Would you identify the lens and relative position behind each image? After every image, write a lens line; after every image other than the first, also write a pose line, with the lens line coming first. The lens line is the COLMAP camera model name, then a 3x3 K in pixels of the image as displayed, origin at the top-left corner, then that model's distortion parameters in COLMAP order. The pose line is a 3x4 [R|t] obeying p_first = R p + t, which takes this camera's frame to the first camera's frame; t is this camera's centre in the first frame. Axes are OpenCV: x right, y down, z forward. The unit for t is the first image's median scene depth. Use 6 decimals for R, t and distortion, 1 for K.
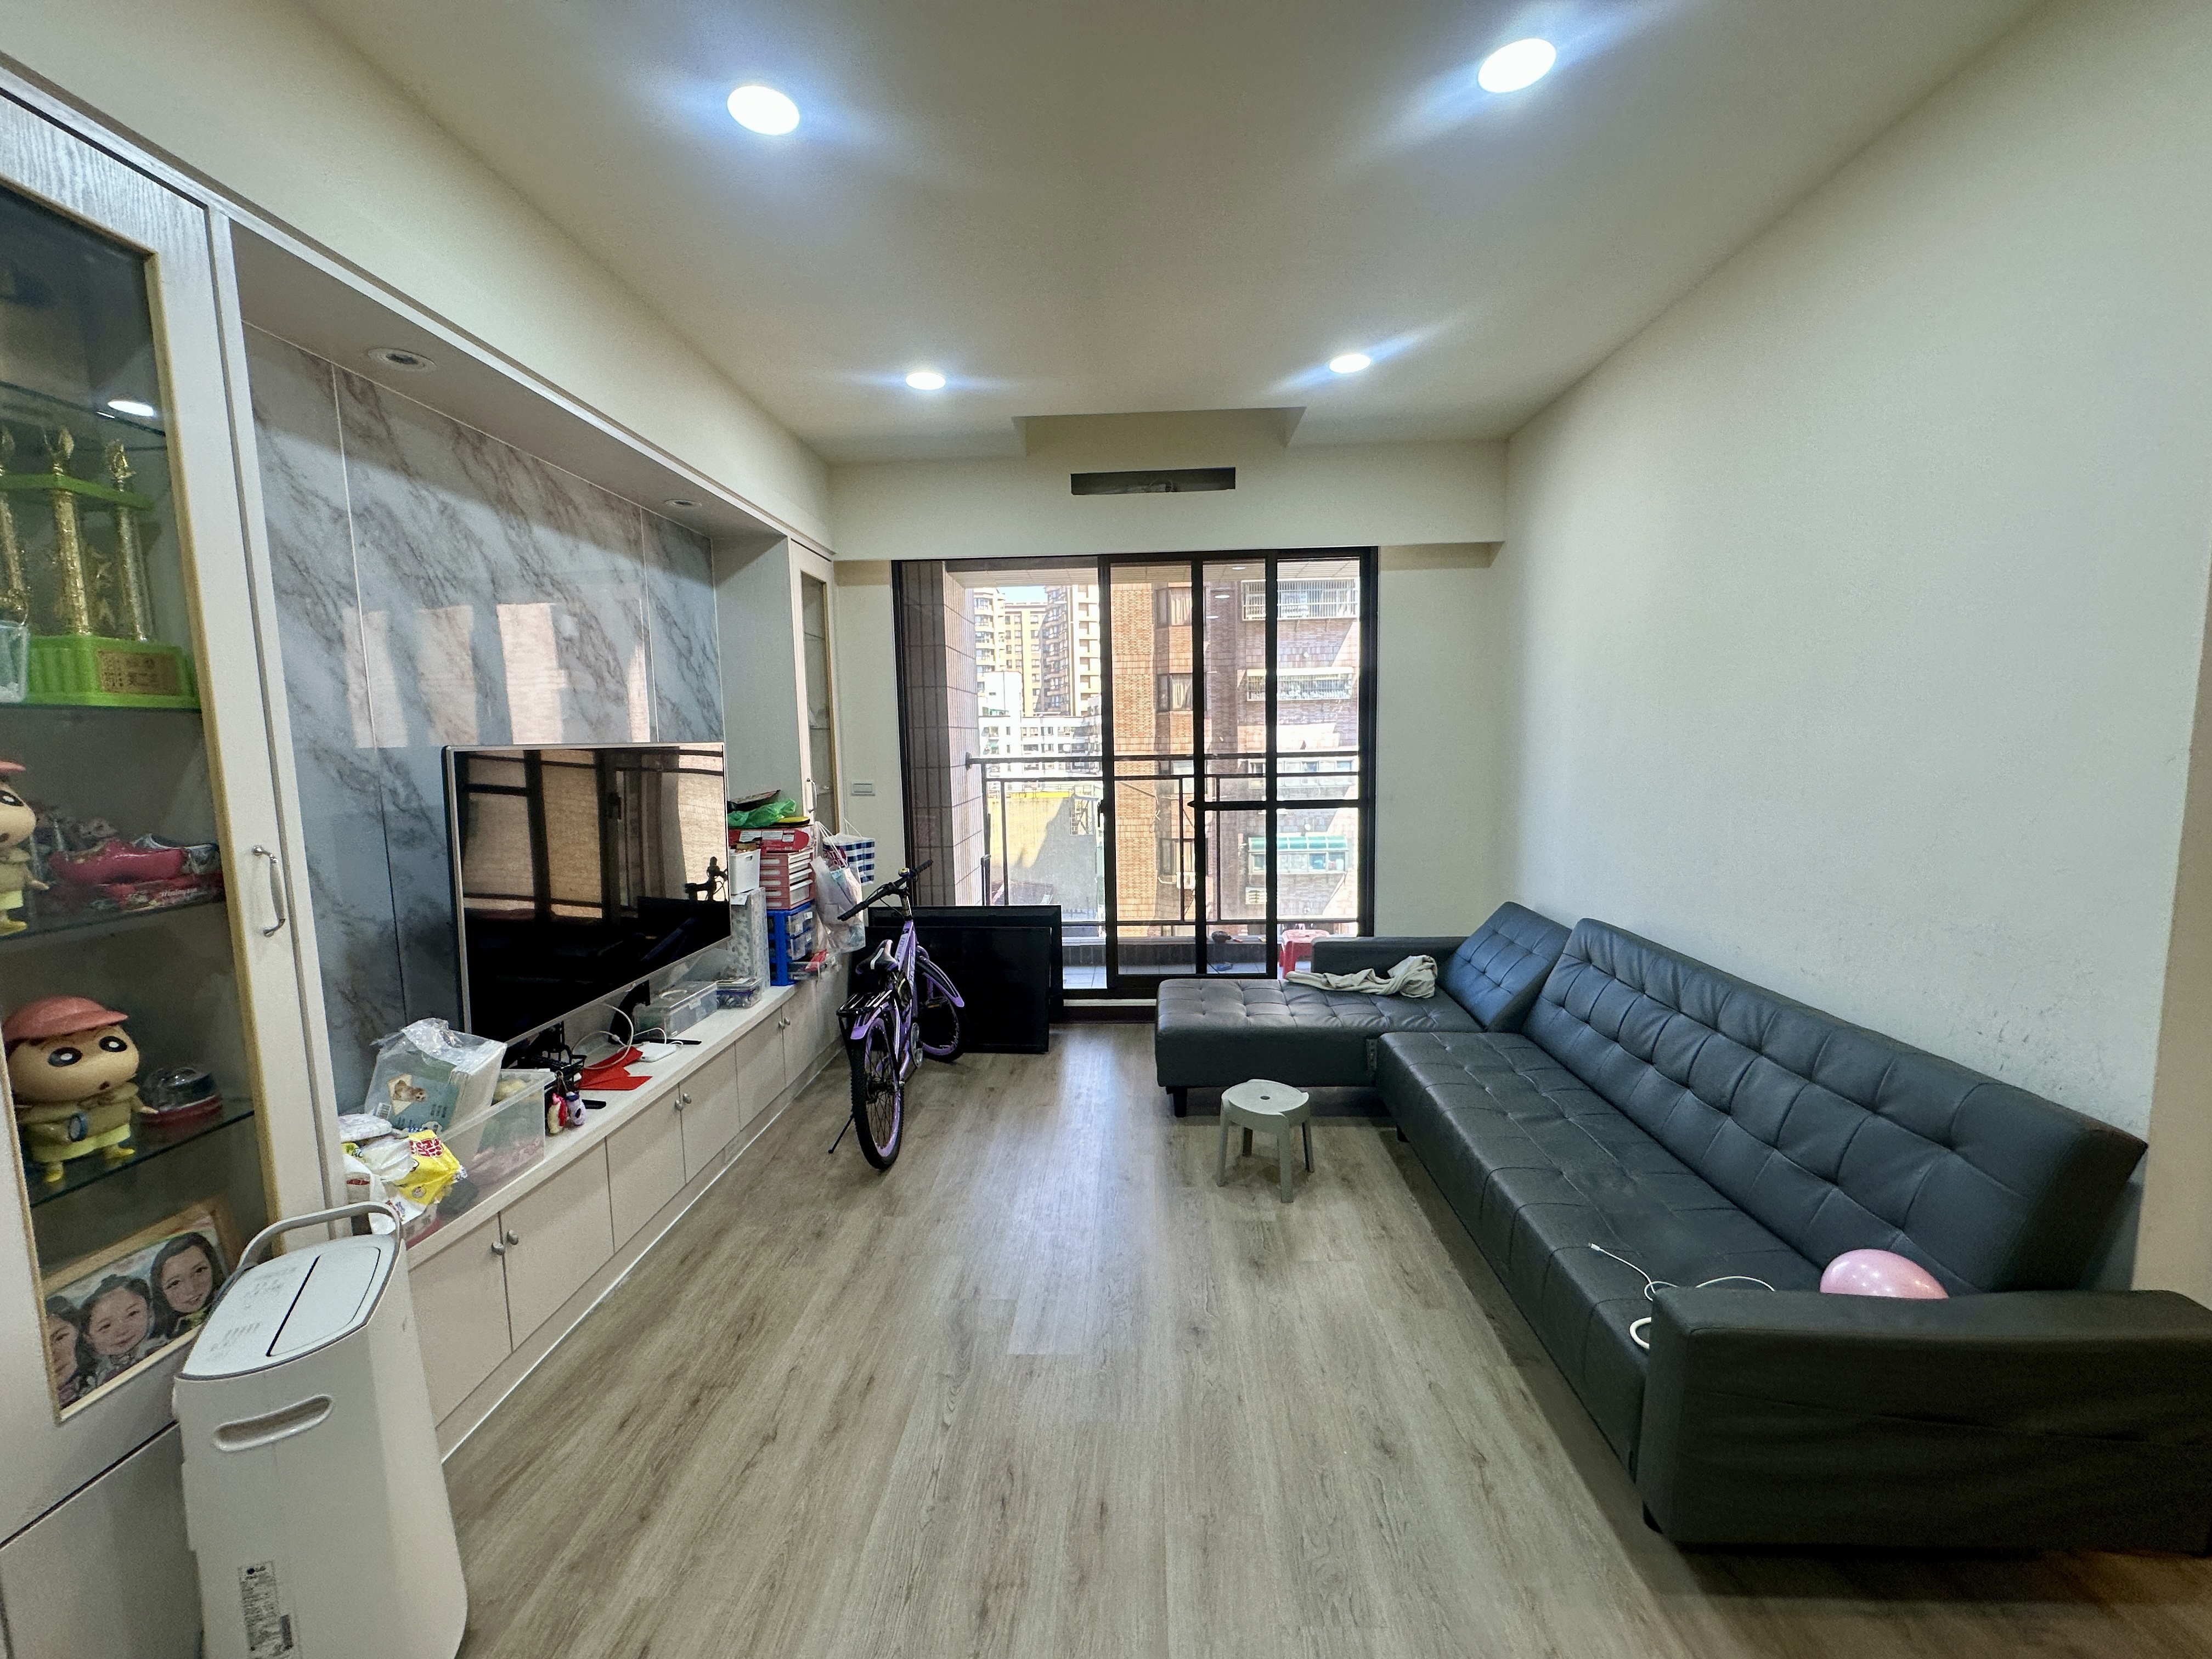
lens RADIAL K [[879.1, 0, 1103.4], [0, 879.1, 832.9], [0, 0, 1]] dist [-0.000094, 0.000086]
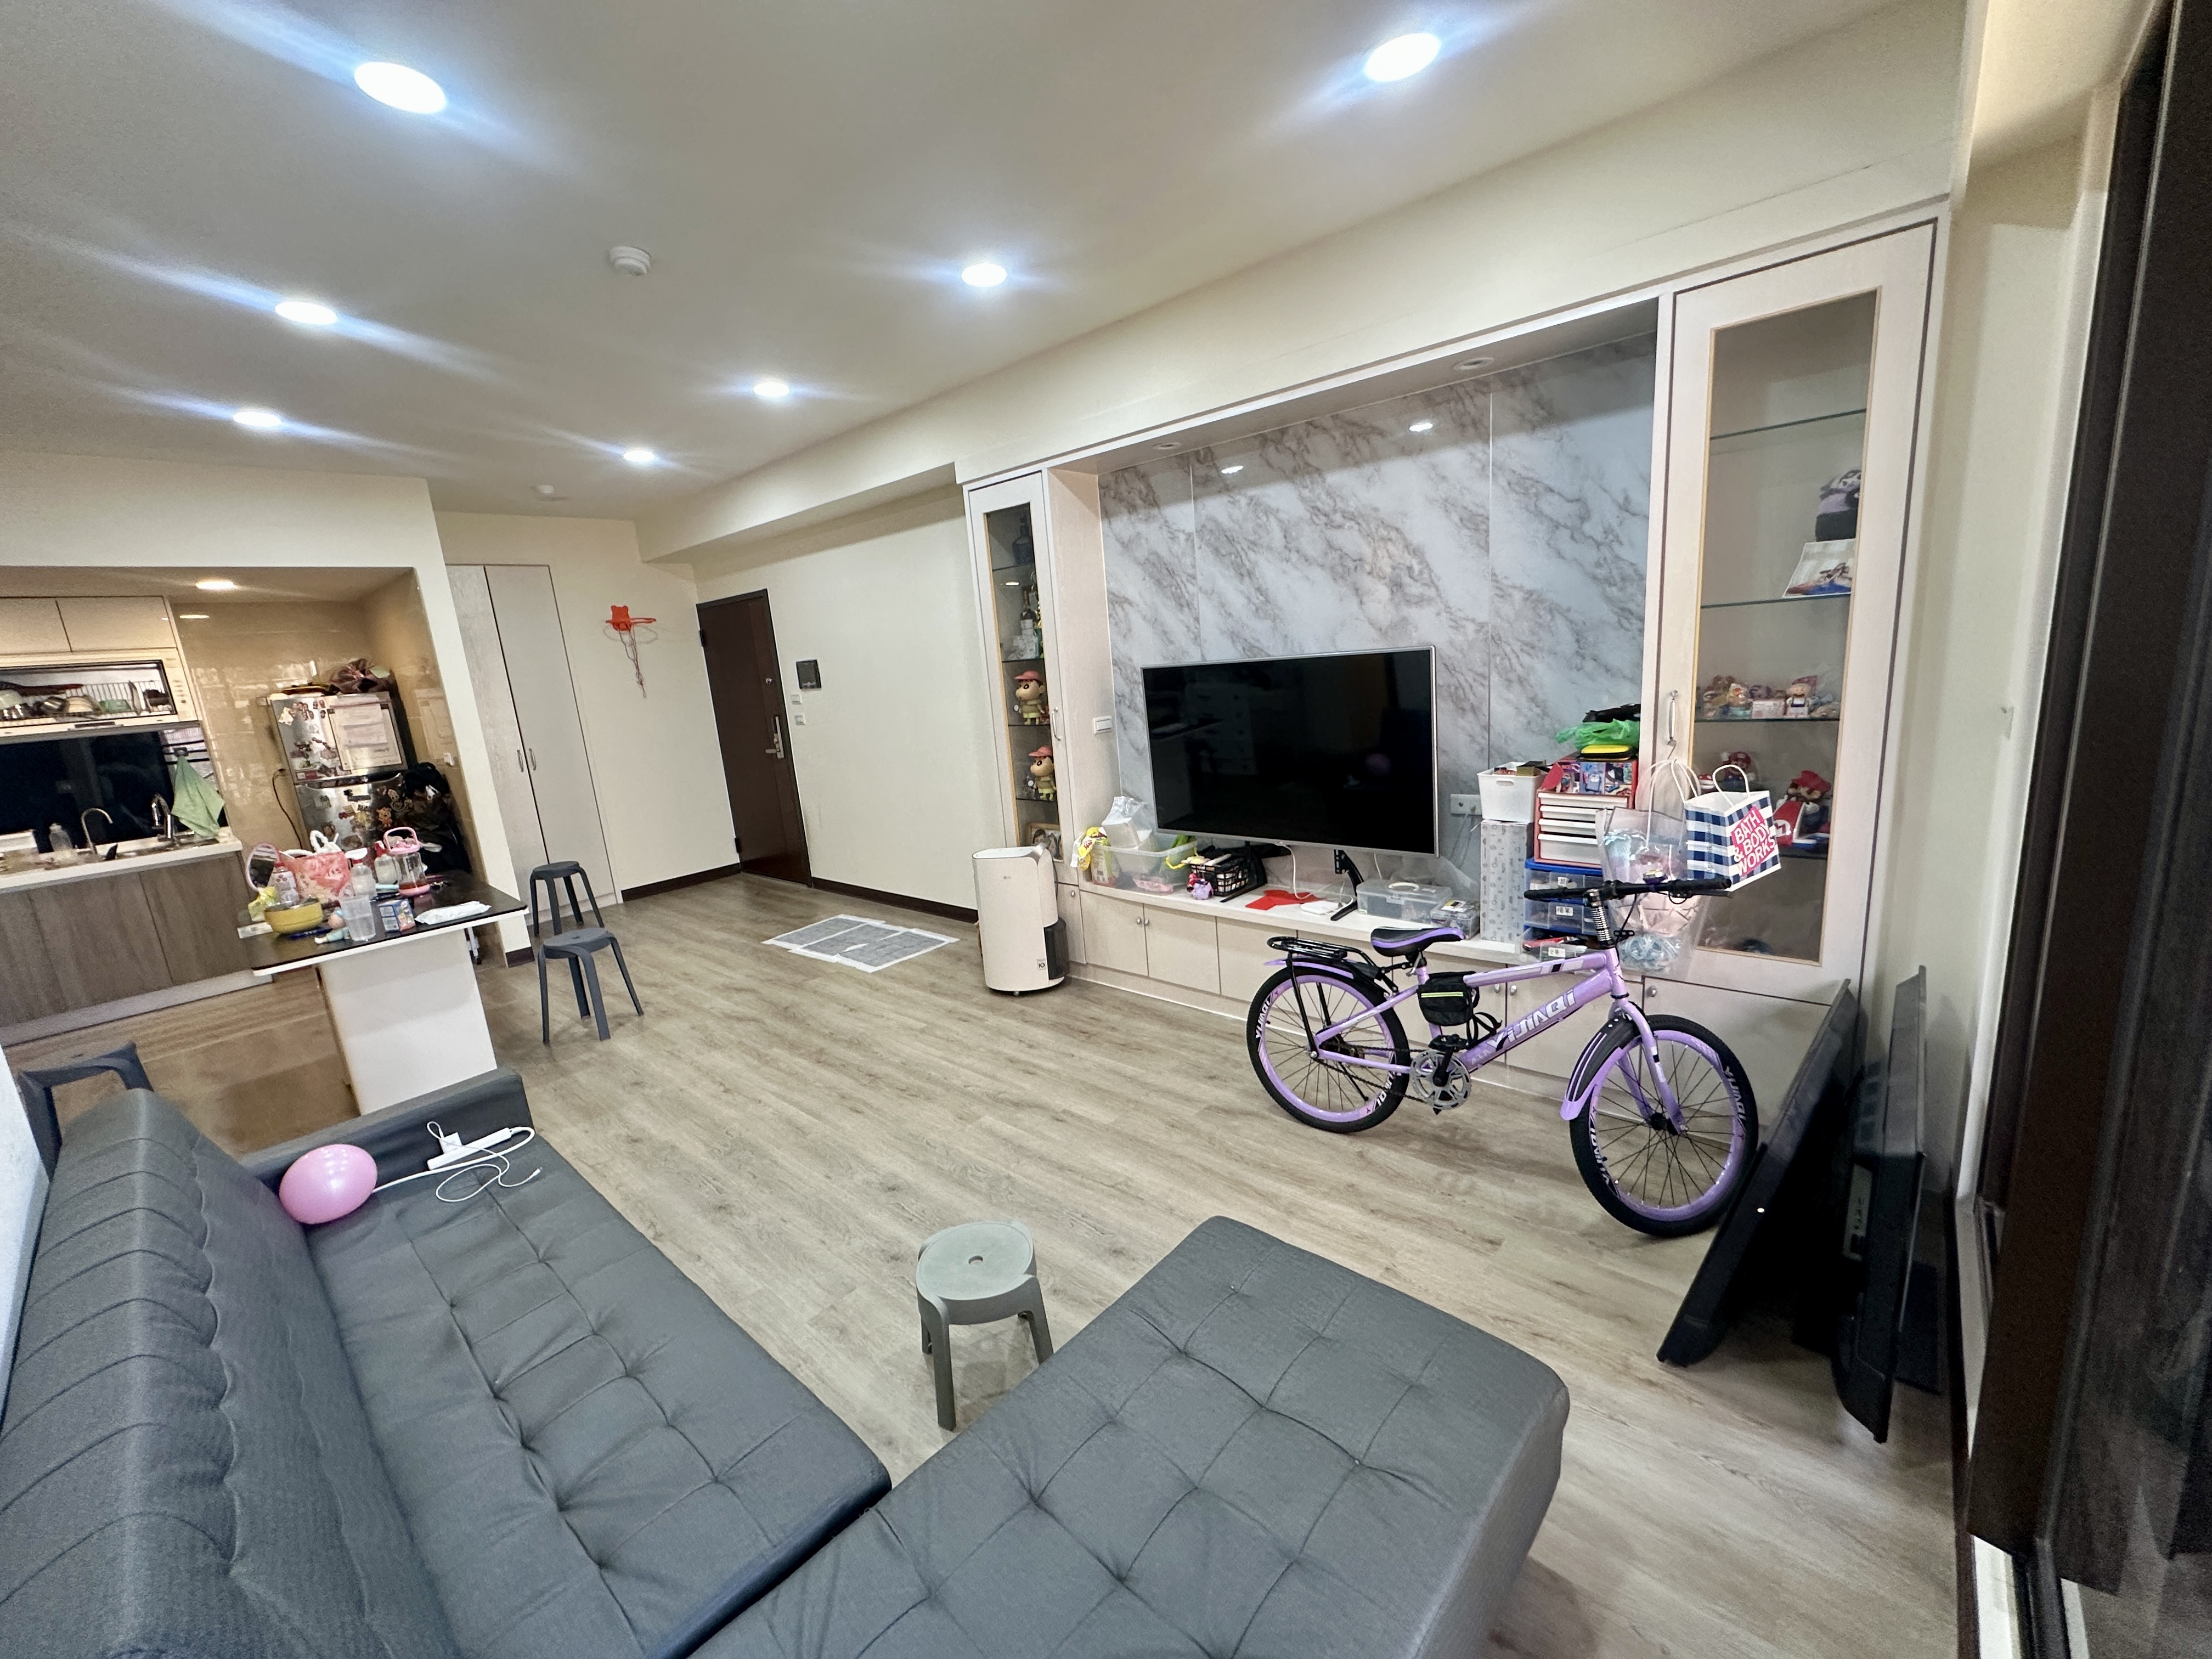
lens RADIAL K [[879.1, 0, 1103.4], [0, 879.1, 832.9], [0, 0, 1]] dist [-0.000094, 0.000086]
pose [[-0.625952, 0.231202, -0.744801, 0.661680], [0.012534, 0.957903, 0.286819, -0.241208], [0.779761, 0.170200, -0.602499, 1.725363]]
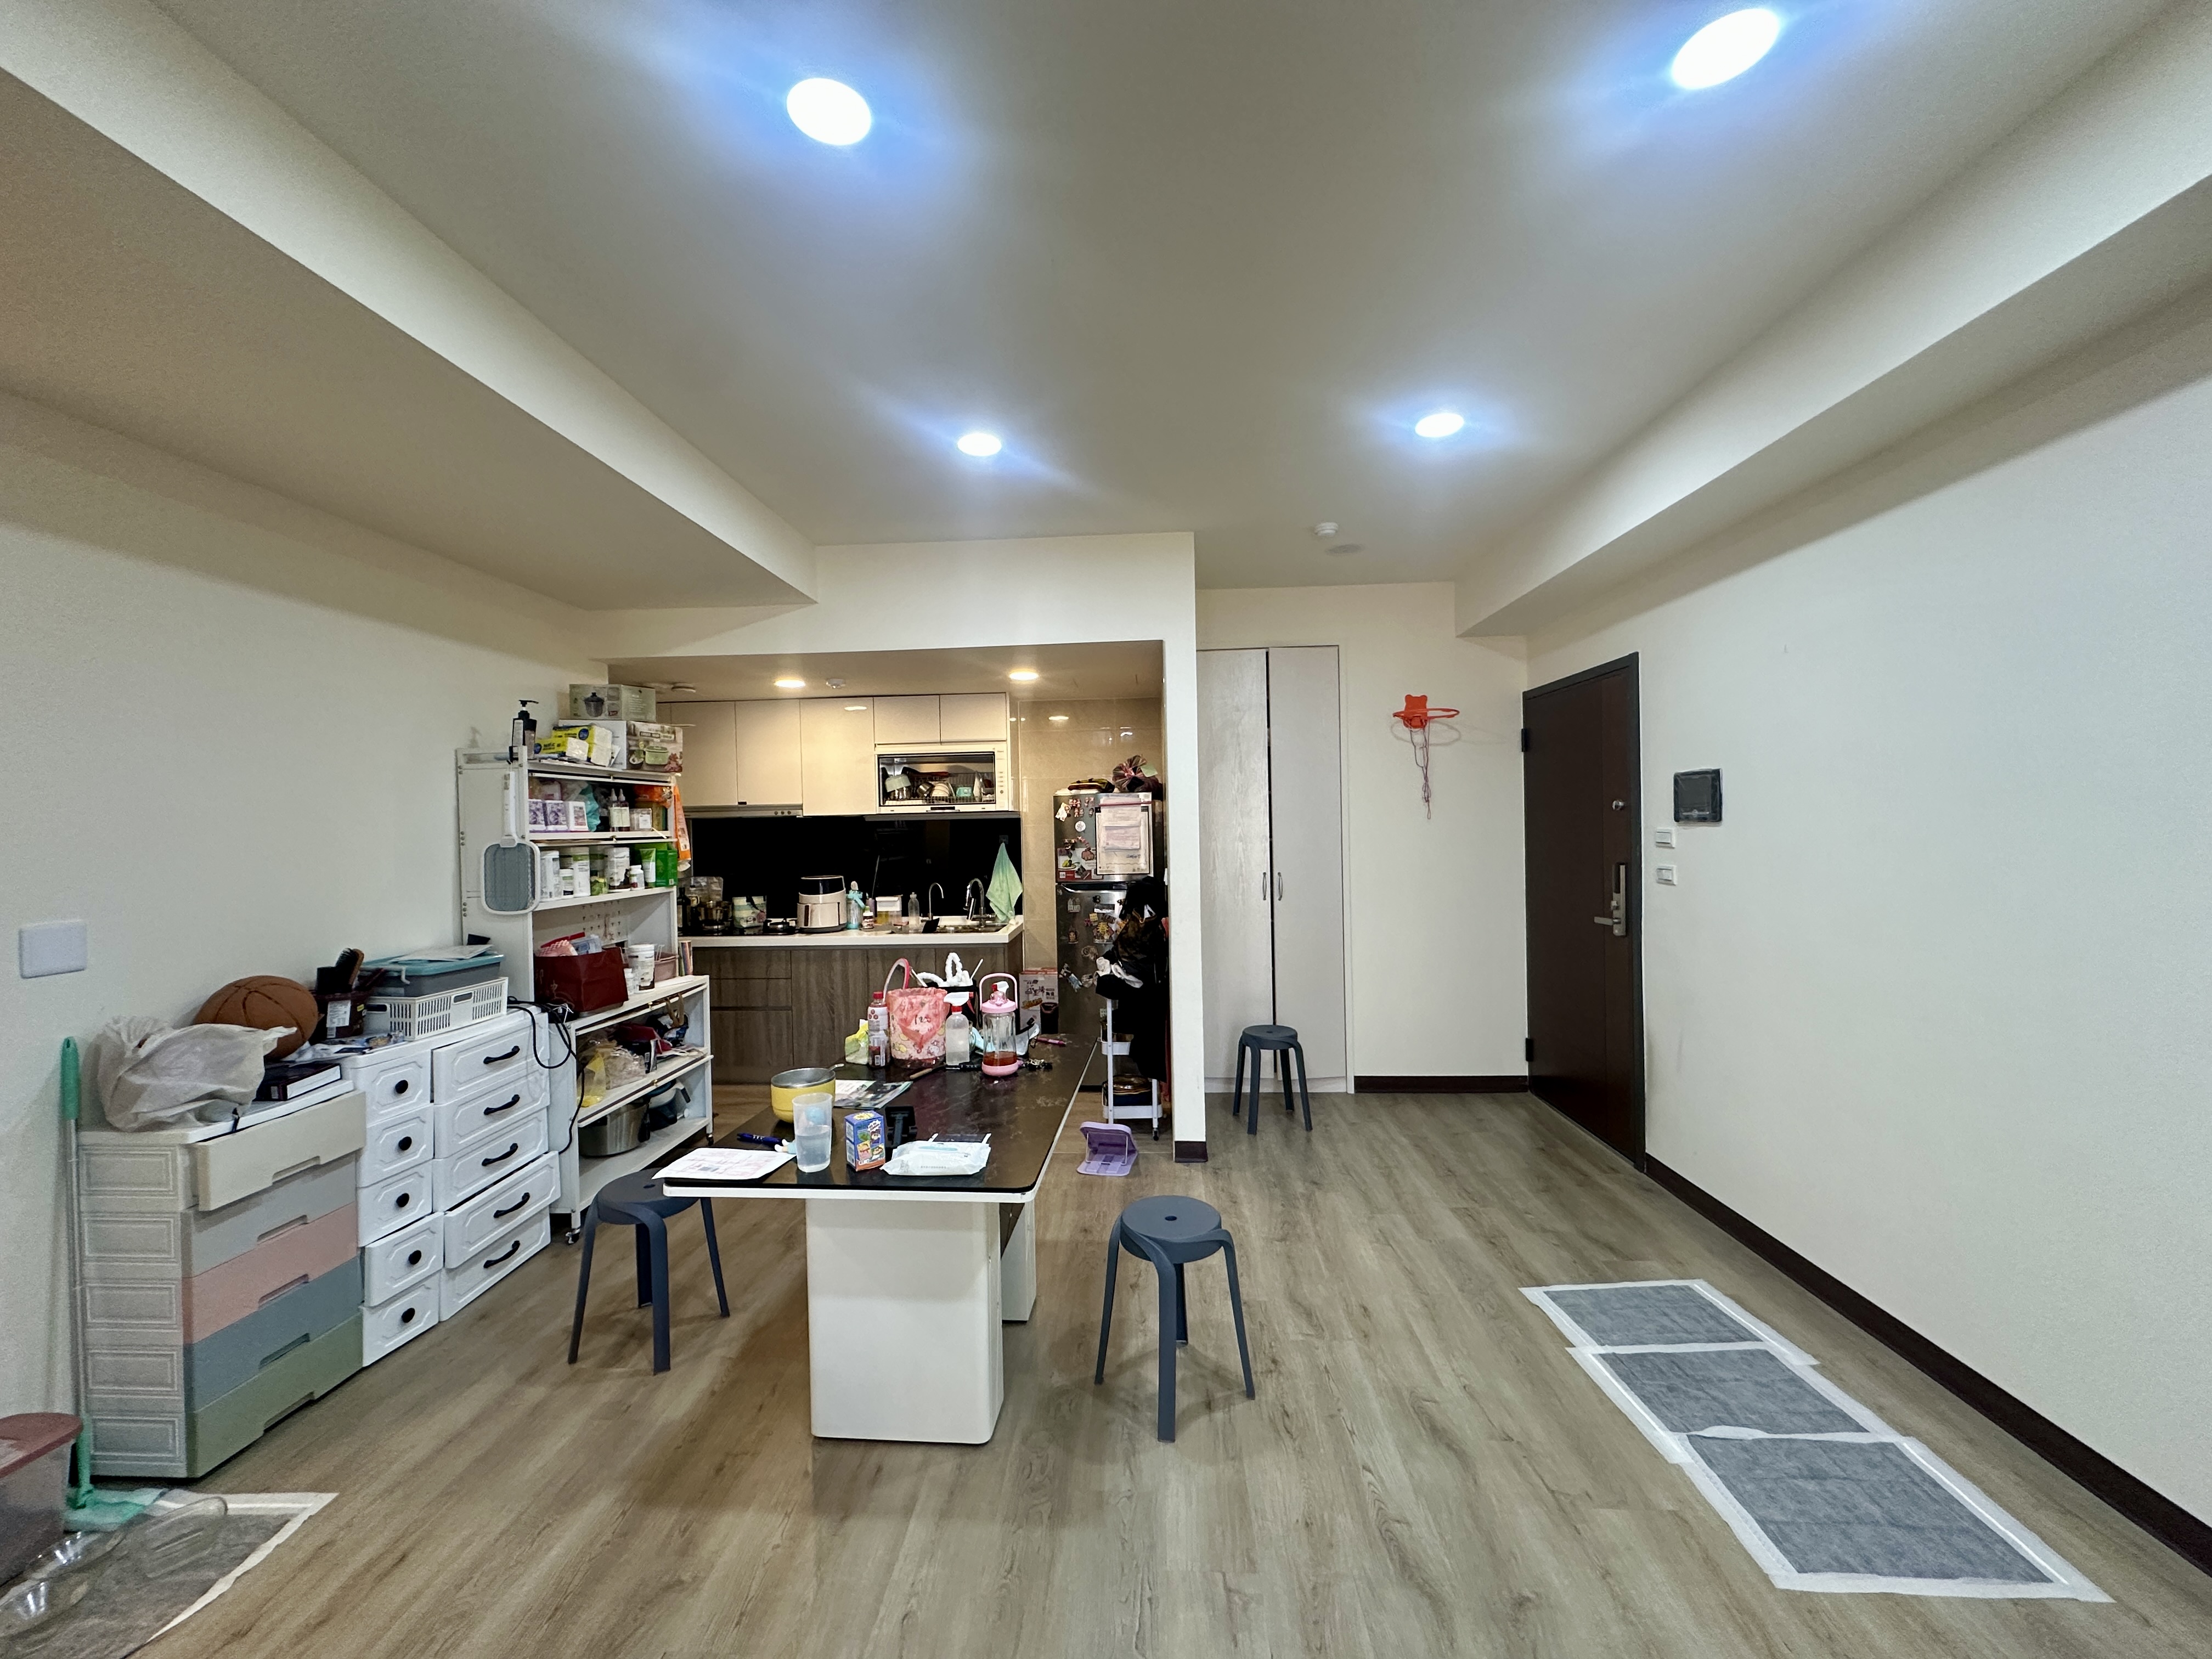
lens RADIAL K [[879.1, 0, 1103.4], [0, 879.1, 832.9], [0, 0, 1]] dist [-0.000094, 0.000086]
pose [[-0.999070, 0.042200, 0.008806, 0.138888], [0.042946, 0.992075, 0.118084, -0.112771], [-0.003753, 0.118352, -0.992965, 0.865493]]
